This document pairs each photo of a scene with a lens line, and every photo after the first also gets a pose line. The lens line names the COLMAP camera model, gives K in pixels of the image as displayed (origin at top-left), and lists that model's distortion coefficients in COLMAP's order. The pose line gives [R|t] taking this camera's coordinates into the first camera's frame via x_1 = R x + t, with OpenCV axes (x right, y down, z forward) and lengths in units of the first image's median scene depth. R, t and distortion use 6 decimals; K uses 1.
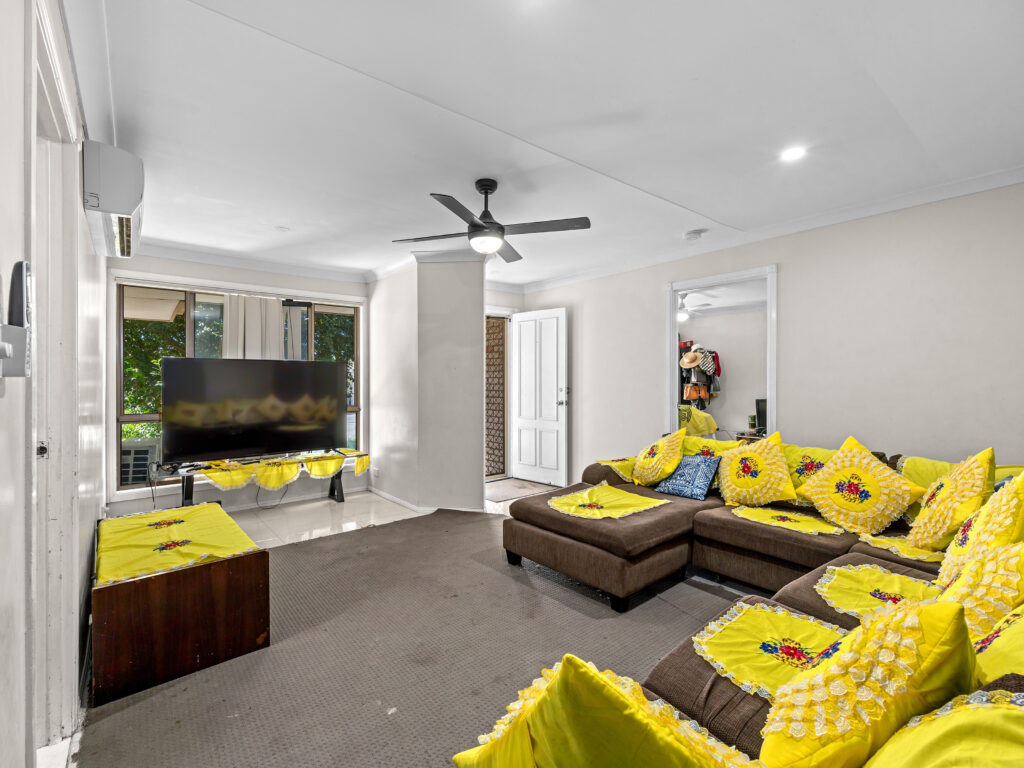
lens RADIAL K [[461.6, 0, 509.8], [0, 461.6, 378.6], [0, 0, 1]] dist [0.002370, 0.000207]
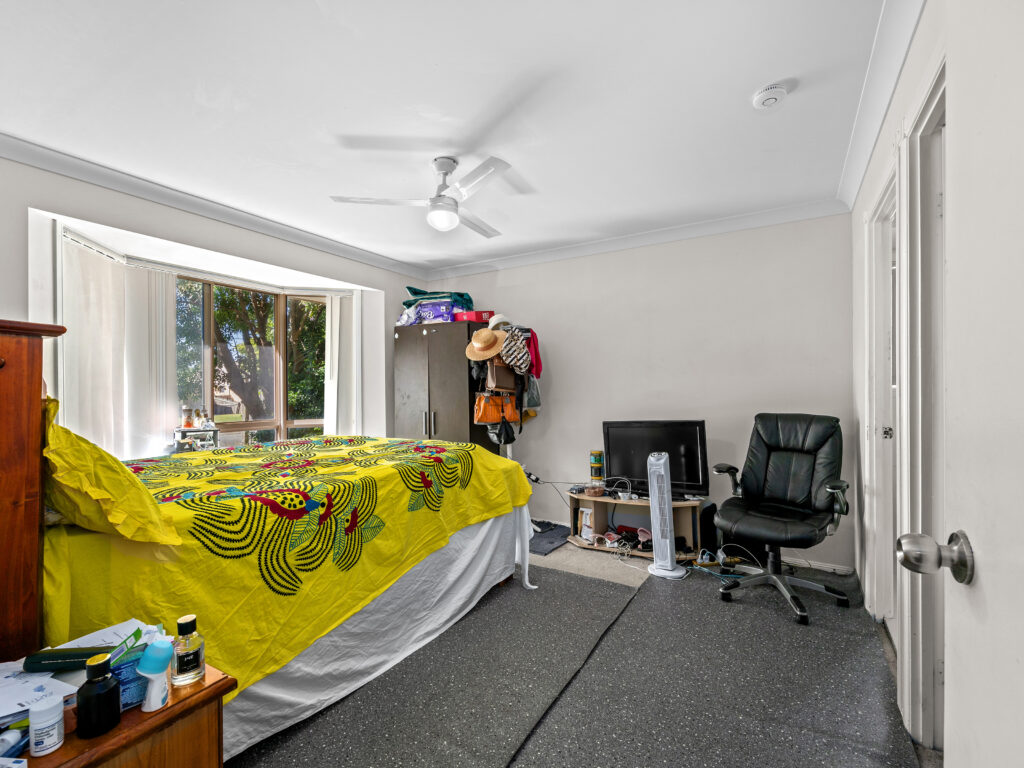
lens RADIAL K [[461.6, 0, 512.4], [0, 461.6, 383.4], [0, 0, 1]] dist [0.002370, 0.000207]
pose [[0.942551, -0.006991, 0.333988, 0.257415], [0.006277, 0.999975, 0.003217, 0.000361], [-0.334002, -0.000936, 0.942572, 0.531983]]
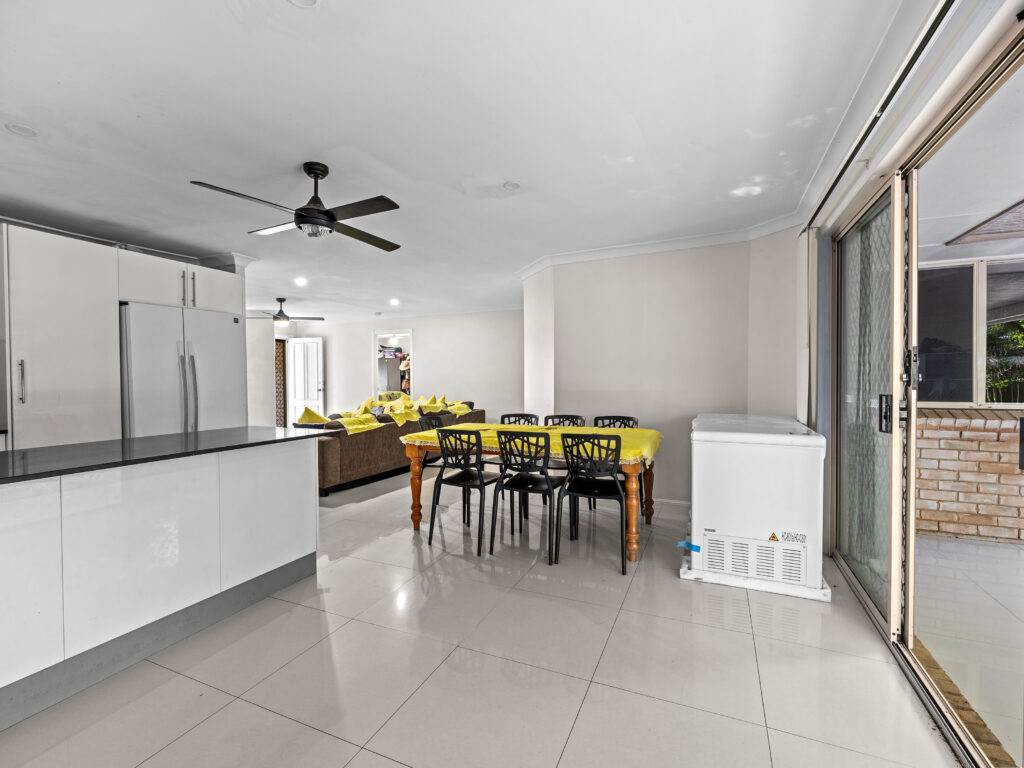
lens RADIAL K [[461.6, 0, 511.9], [0, 461.6, 380.9], [0, 0, 1]] dist [0.002370, 0.000207]
pose [[0.891049, -0.006610, 0.453860, -0.028562], [0.003672, 0.999966, 0.007354, 0.005238], [-0.453893, -0.004886, 0.891043, -0.693057]]
